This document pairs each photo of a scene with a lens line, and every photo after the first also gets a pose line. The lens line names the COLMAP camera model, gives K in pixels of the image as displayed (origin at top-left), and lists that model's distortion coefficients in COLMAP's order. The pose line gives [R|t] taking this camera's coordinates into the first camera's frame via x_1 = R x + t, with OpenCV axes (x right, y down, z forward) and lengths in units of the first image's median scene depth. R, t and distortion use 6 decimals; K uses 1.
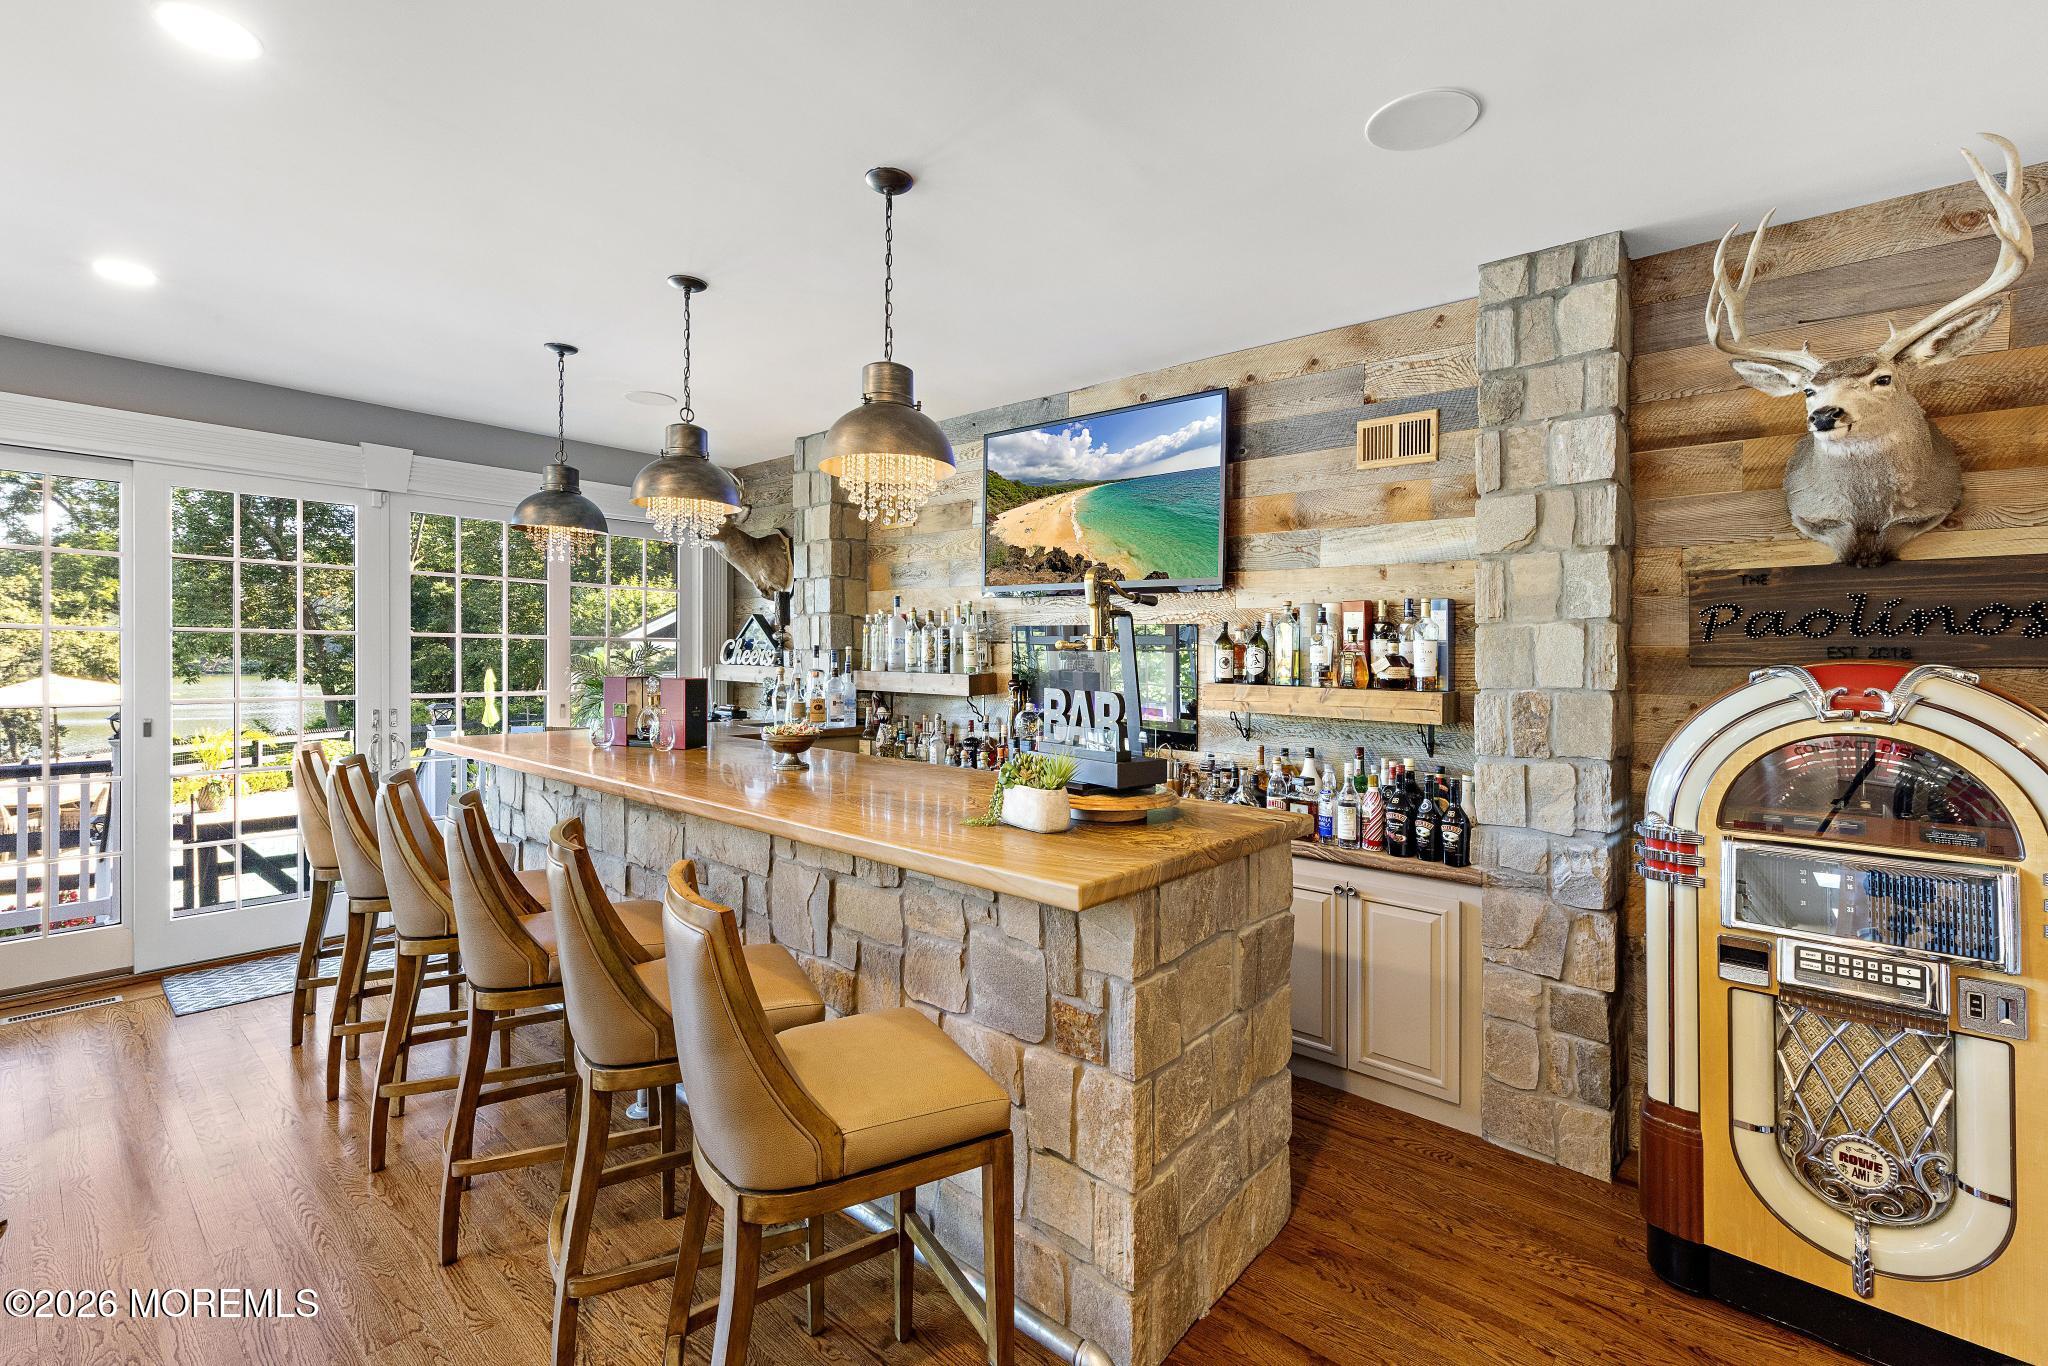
lens RADIAL K [[932.0, 0, 986.6], [0, 932.0, 648.3], [0, 0, 1]] dist [0.008369, -0.001469]
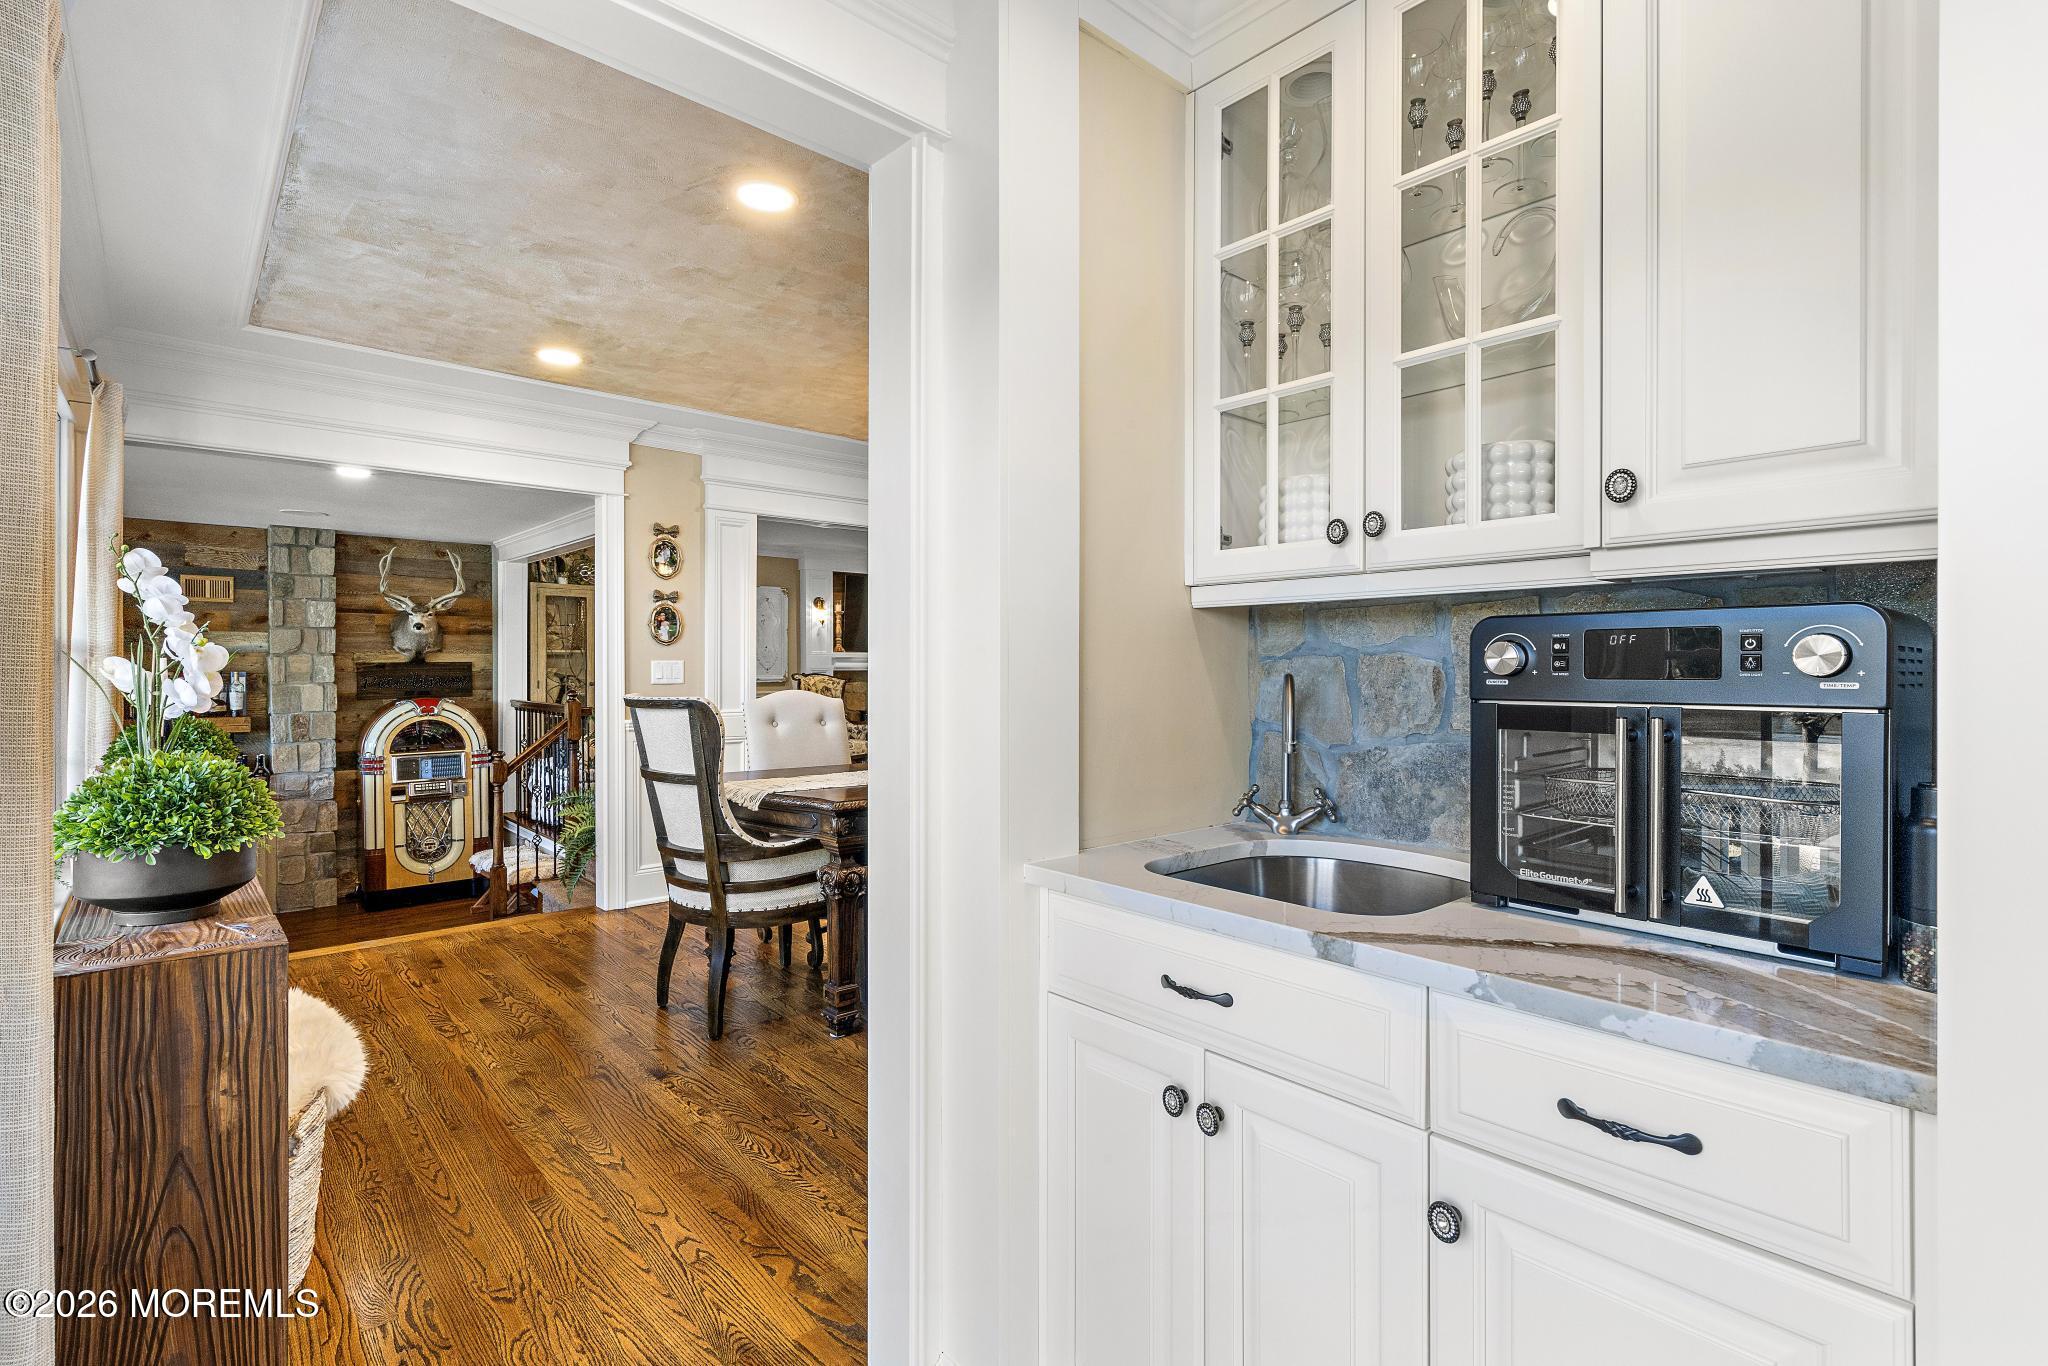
lens RADIAL K [[948.0, 0, 1026.6], [0, 948.0, 678.6], [0, 0, 1]] dist [0.001979, -0.000485]
pose [[0.139583, -0.023359, 0.989935, -1.599574], [0.000089, 0.999722, 0.023578, -0.102268], [-0.990210, -0.003203, 0.139546, -1.202655]]
